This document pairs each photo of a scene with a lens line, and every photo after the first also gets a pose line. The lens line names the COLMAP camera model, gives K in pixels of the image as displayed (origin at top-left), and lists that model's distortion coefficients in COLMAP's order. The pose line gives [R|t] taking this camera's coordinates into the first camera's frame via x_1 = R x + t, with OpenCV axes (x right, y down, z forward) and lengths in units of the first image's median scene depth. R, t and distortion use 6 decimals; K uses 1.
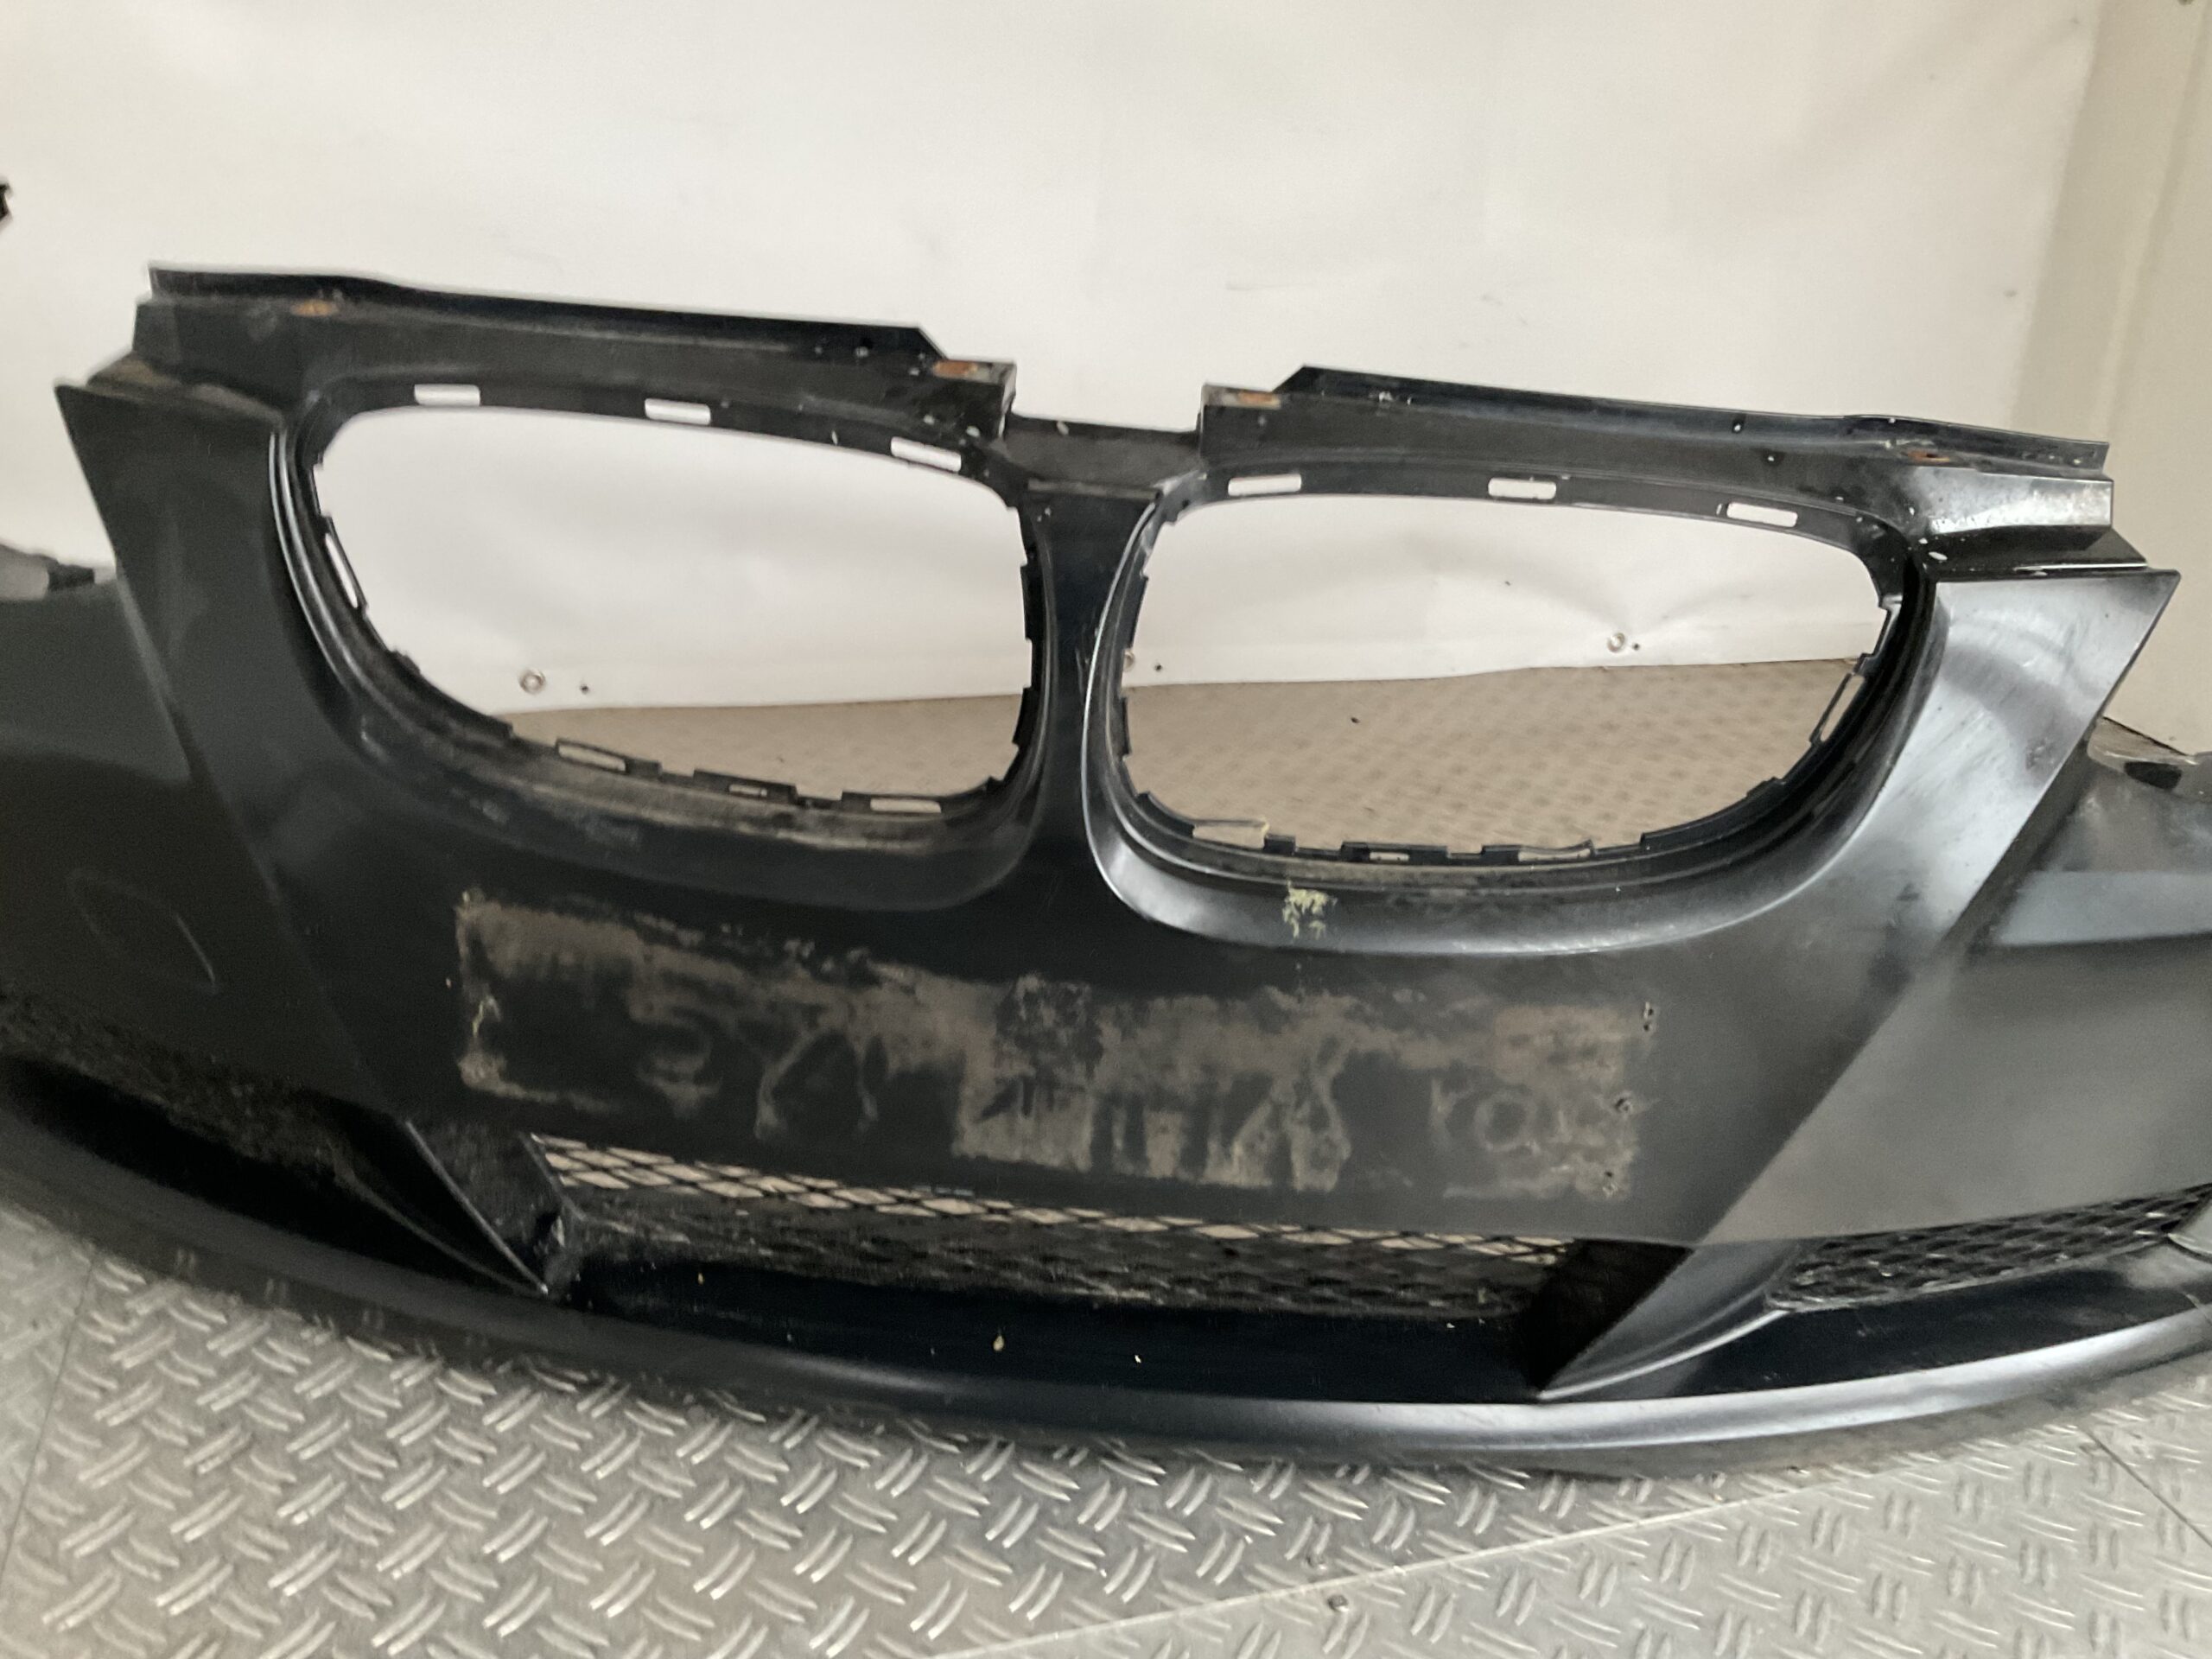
lens RADIAL K [[1741.9, 0, 1106.0], [0, 1741.9, 829.5], [0, 0, 1]] dist [0.091866, -0.156513]
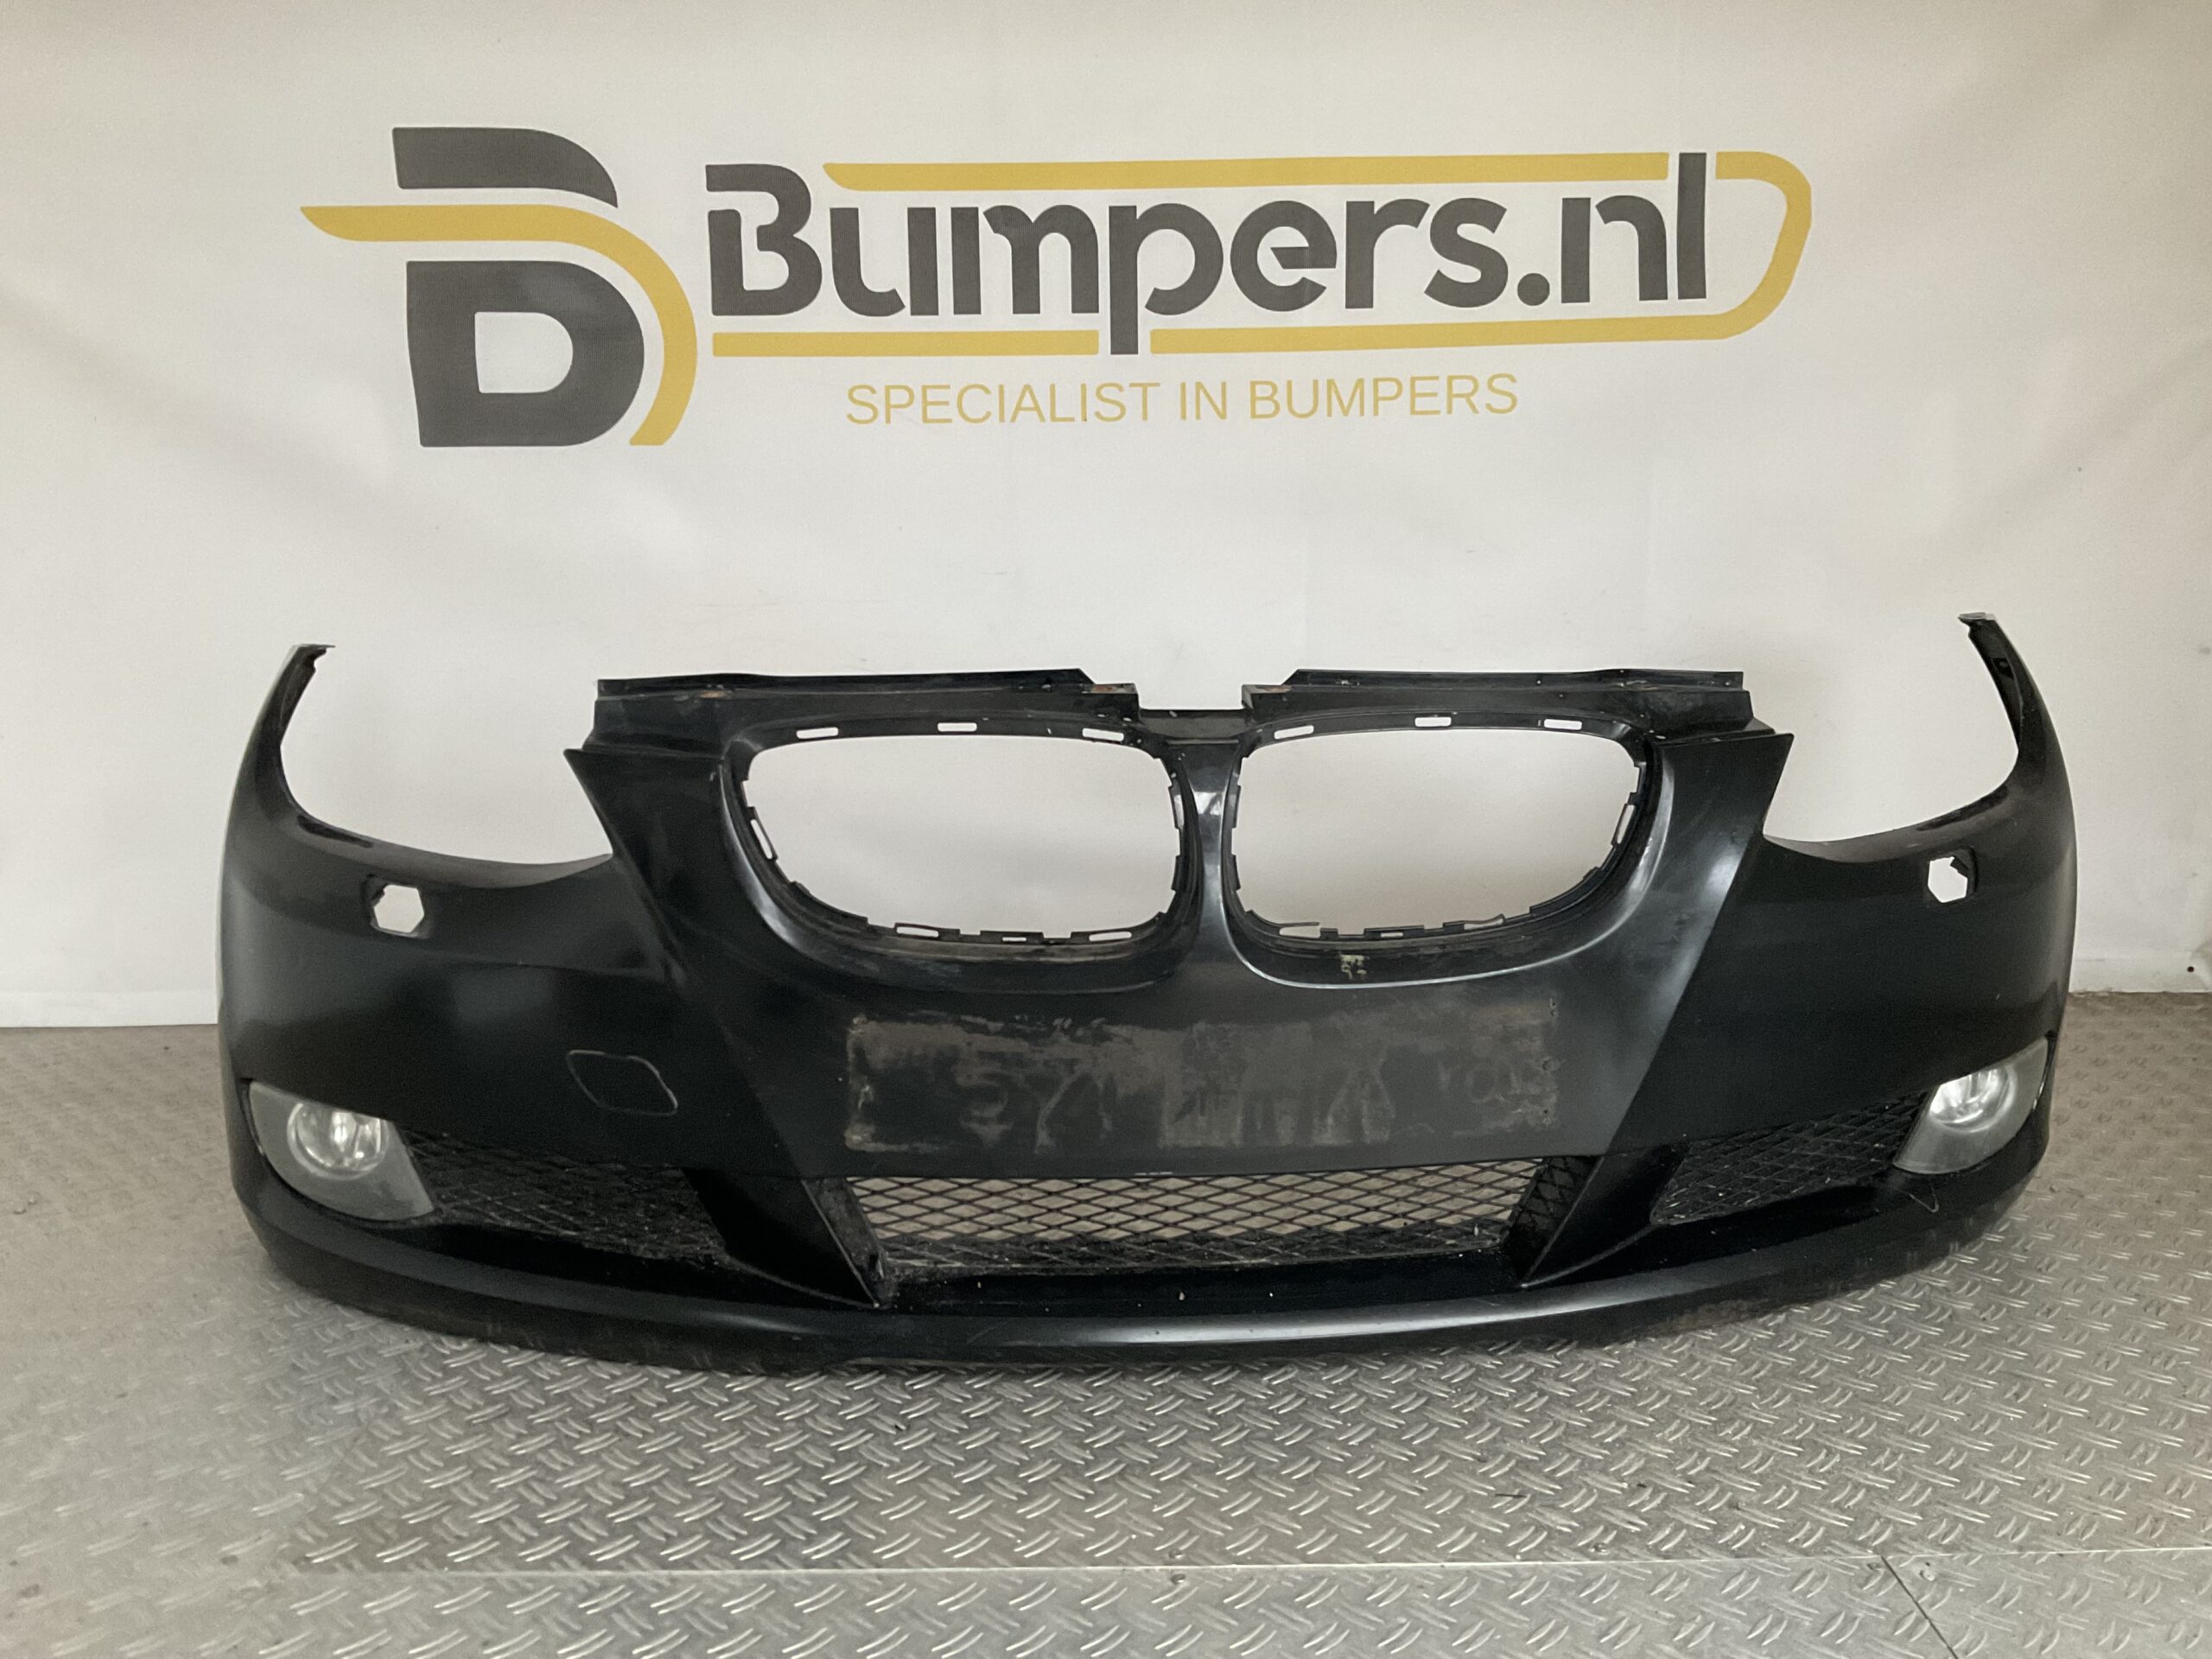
lens RADIAL K [[2134.7, 0, 1001.0], [0, 2134.7, 834.3], [0, 0, 1]] dist [0.012579, -0.001300]
pose [[0.989542, -0.101723, 0.102267, -0.418633], [0.121655, 0.969490, -0.212814, 0.316420], [-0.077499, 0.223030, 0.971726, -1.022637]]
